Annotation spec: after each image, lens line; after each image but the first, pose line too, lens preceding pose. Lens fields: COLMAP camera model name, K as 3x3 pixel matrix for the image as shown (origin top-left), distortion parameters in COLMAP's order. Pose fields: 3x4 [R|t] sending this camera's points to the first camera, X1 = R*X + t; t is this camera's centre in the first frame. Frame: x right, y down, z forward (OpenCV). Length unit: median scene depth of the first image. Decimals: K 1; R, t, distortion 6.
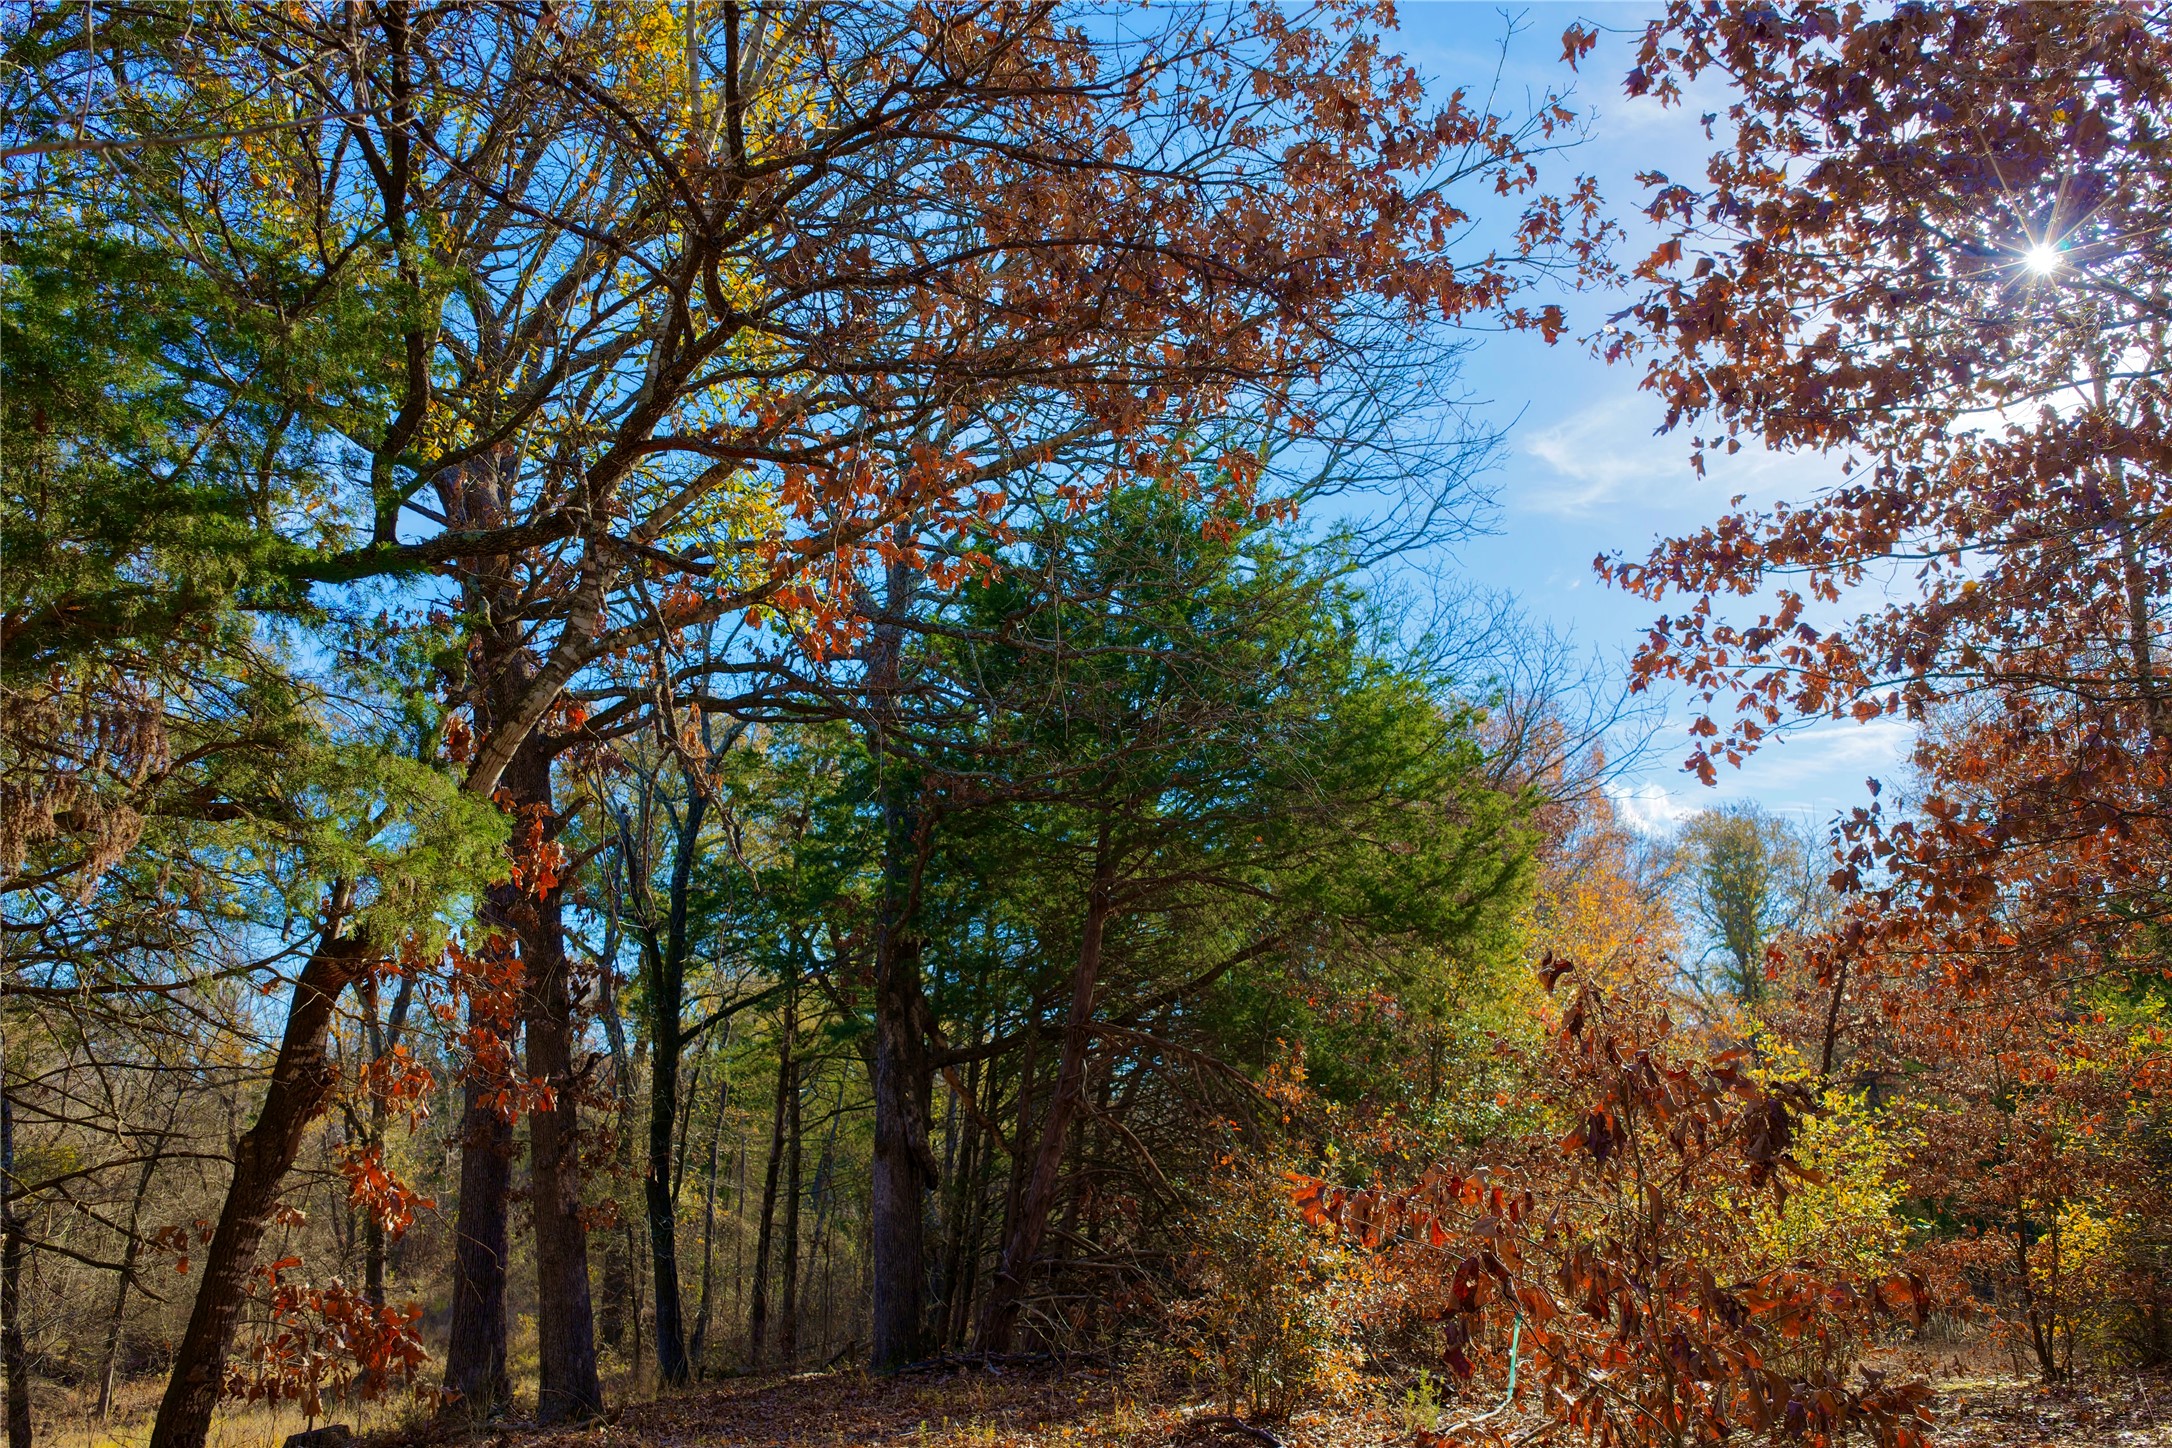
lens RADIAL K [[1831.7, 0, 1086.0], [0, 1831.7, 724.0], [0, 0, 1]] dist [-0.016357, 0.051578]
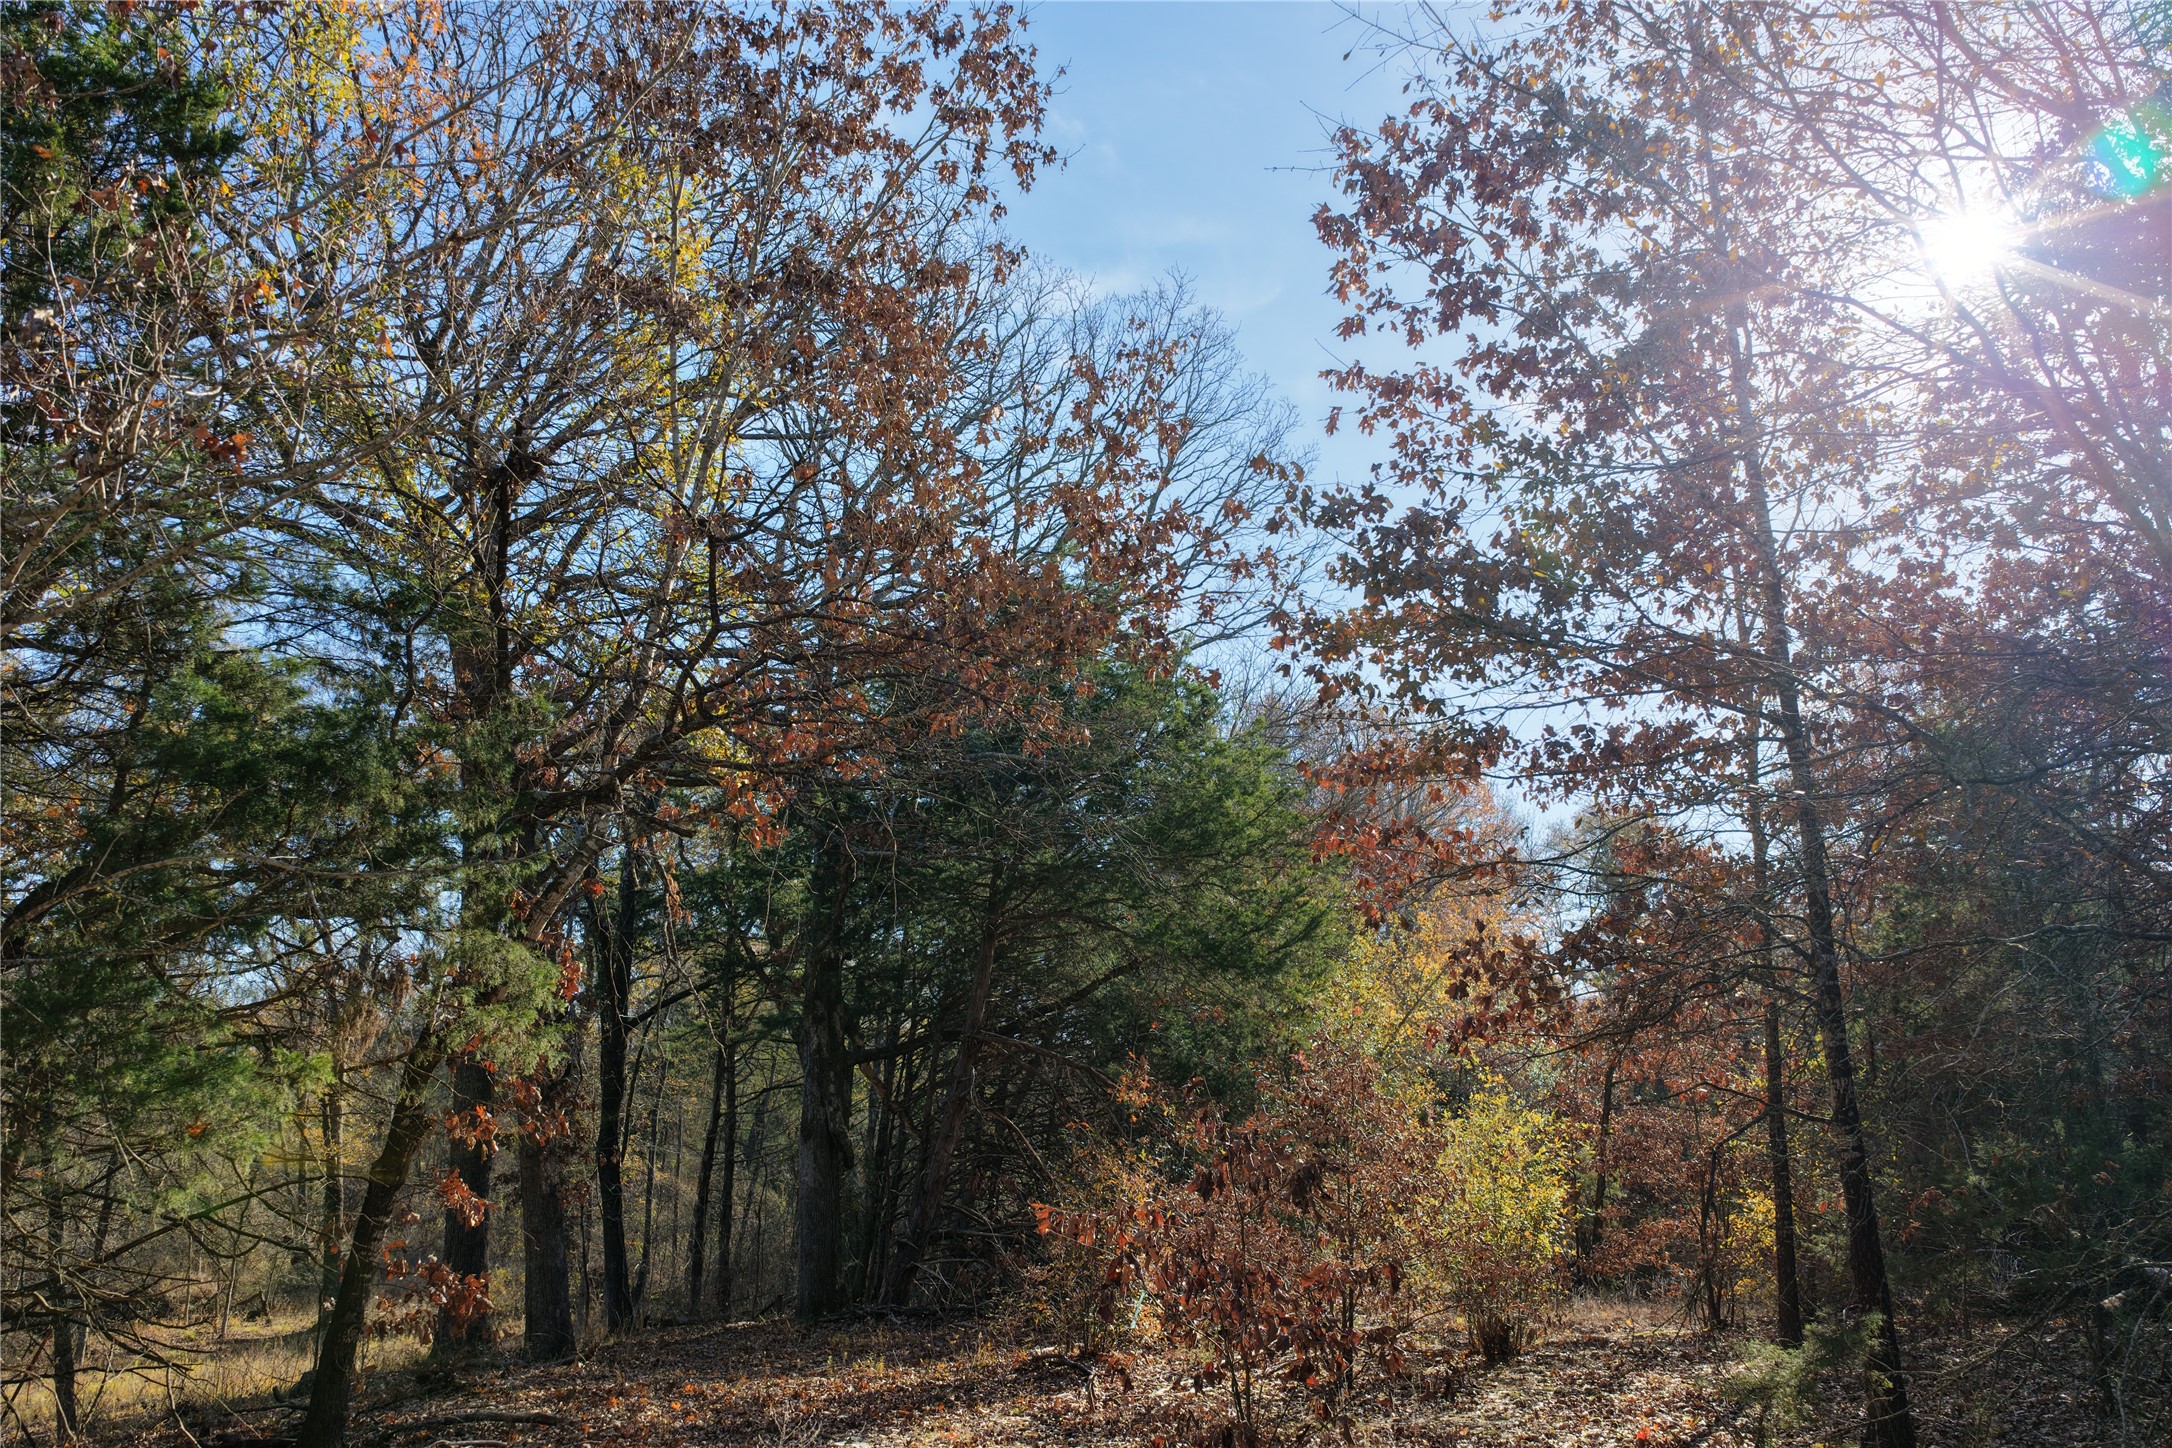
lens RADIAL K [[1831.7, 0, 1086.0], [0, 1831.7, 724.0], [0, 0, 1]] dist [-0.016357, 0.051578]
pose [[0.999347, 0.013911, 0.033337, 0.018387], [-0.014698, 0.999616, 0.023488, -0.045296], [-0.032998, -0.023963, 0.999168, -0.129930]]
